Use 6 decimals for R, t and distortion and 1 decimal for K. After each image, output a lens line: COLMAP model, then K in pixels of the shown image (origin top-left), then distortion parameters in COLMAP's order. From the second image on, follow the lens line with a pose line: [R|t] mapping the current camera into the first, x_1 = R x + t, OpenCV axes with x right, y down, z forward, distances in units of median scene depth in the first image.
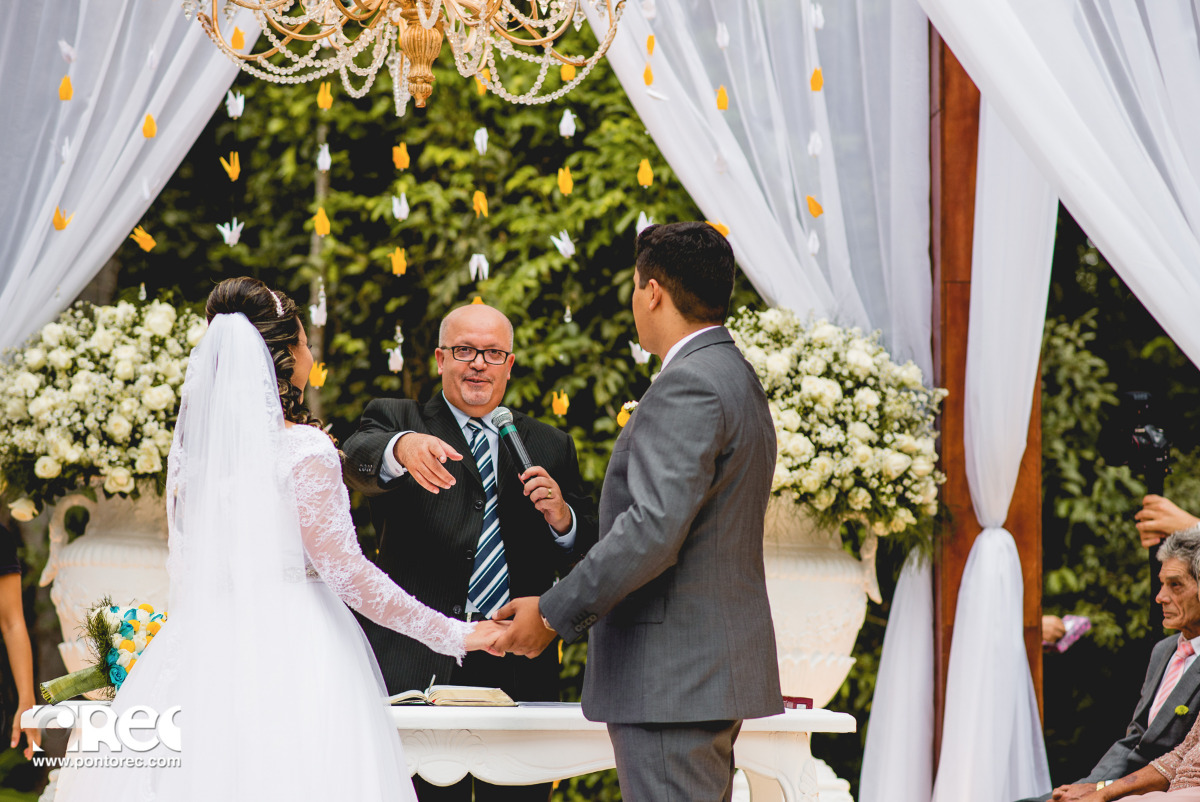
lens RADIAL K [[3007.1, 0, 599.7], [0, 3007.1, 400.3], [0, 0, 1]] dist [0.039861, 0.000000]
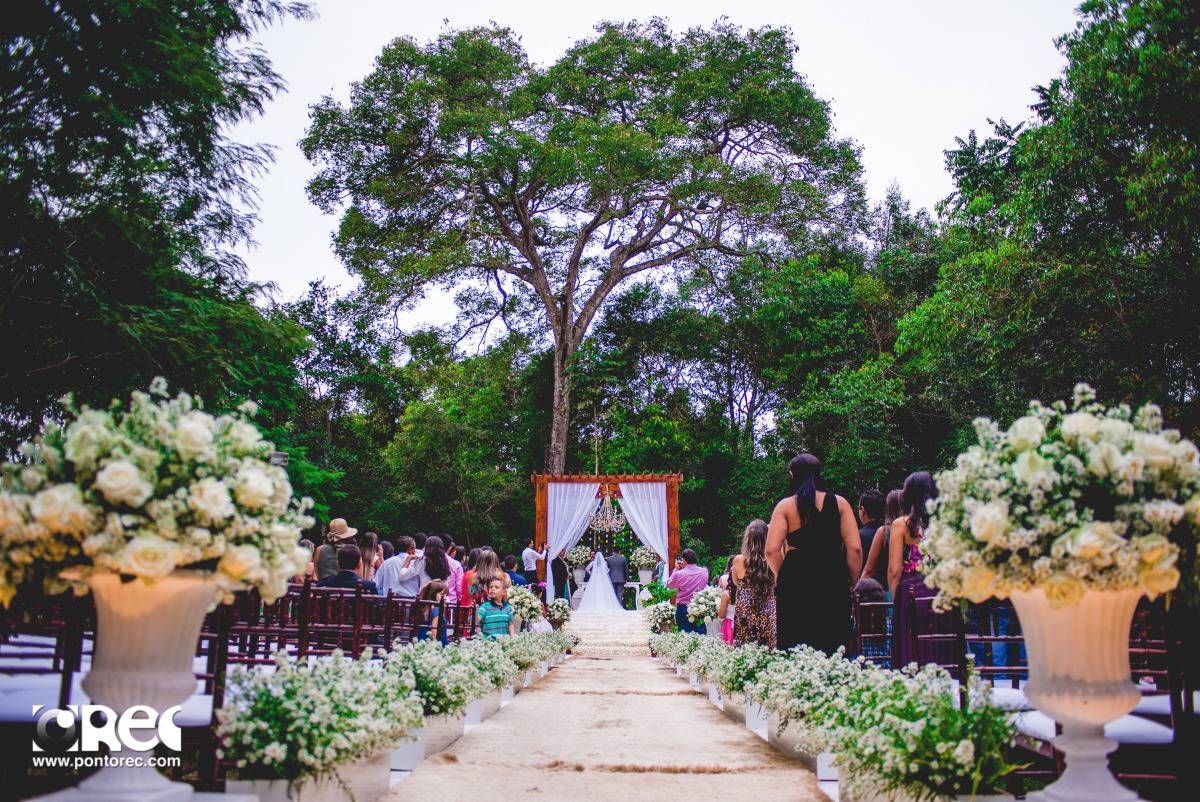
lens RADIAL K [[953.7, 0, 604.7], [0, 953.7, 402.8], [0, 0, 1]] dist [-0.065996, 0.001372]
pose [[0.997319, -0.022989, -0.069472, 0.163908], [0.013746, 0.991326, -0.130705, -0.092204], [0.071874, 0.129399, 0.988984, -2.291259]]
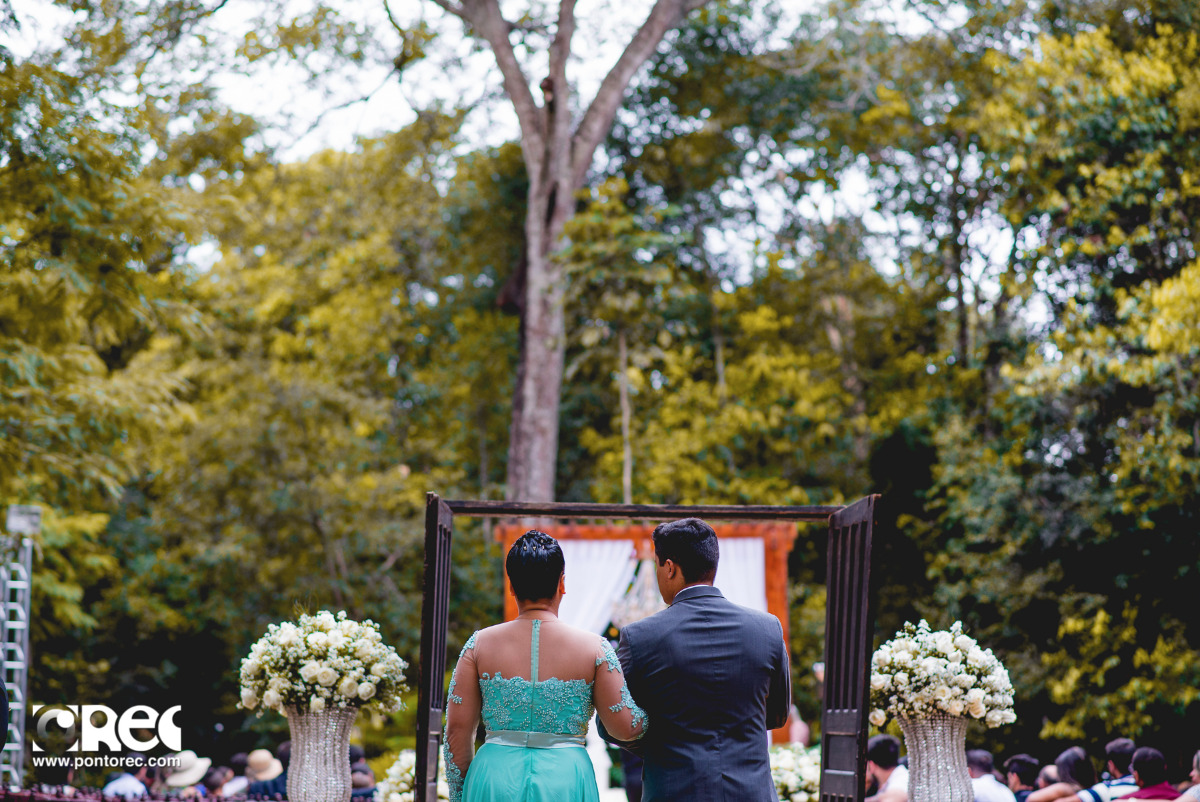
lens RADIAL K [[3007.1, 0, 603.1], [0, 3007.1, 402.5], [0, 0, 1]] dist [0.039861, 0.000000]
pose [[0.995604, -0.024910, -0.090286, 0.324975], [0.021640, 0.999080, -0.037014, -0.278773], [0.091125, 0.034898, 0.995228, -4.060137]]
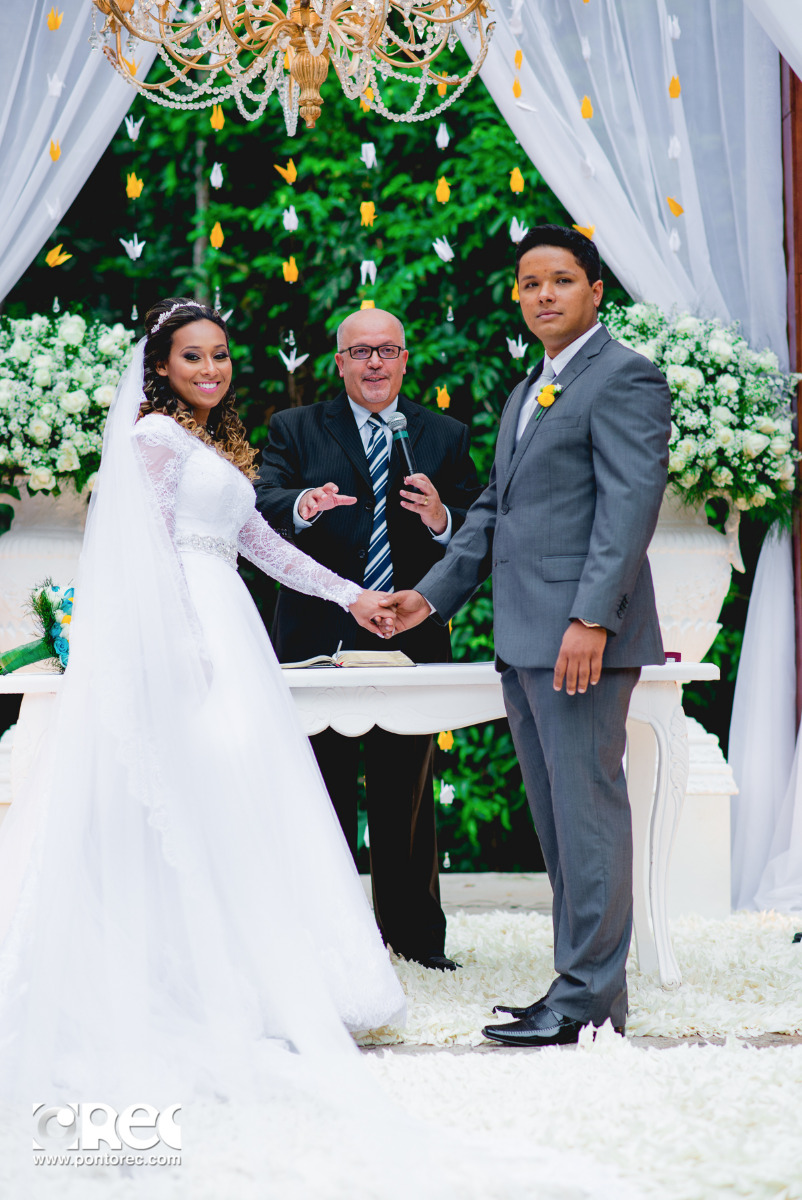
lens RADIAL K [[3007.1, 0, 385.1], [0, 3007.1, 563.1], [0, 0, 1]] dist [0.039861, 0.000000]
pose [[0.999186, -0.026893, -0.030084, -0.003220], [0.028449, 0.998213, 0.052550, 0.003231], [0.028617, -0.053363, 0.998165, -0.084337]]
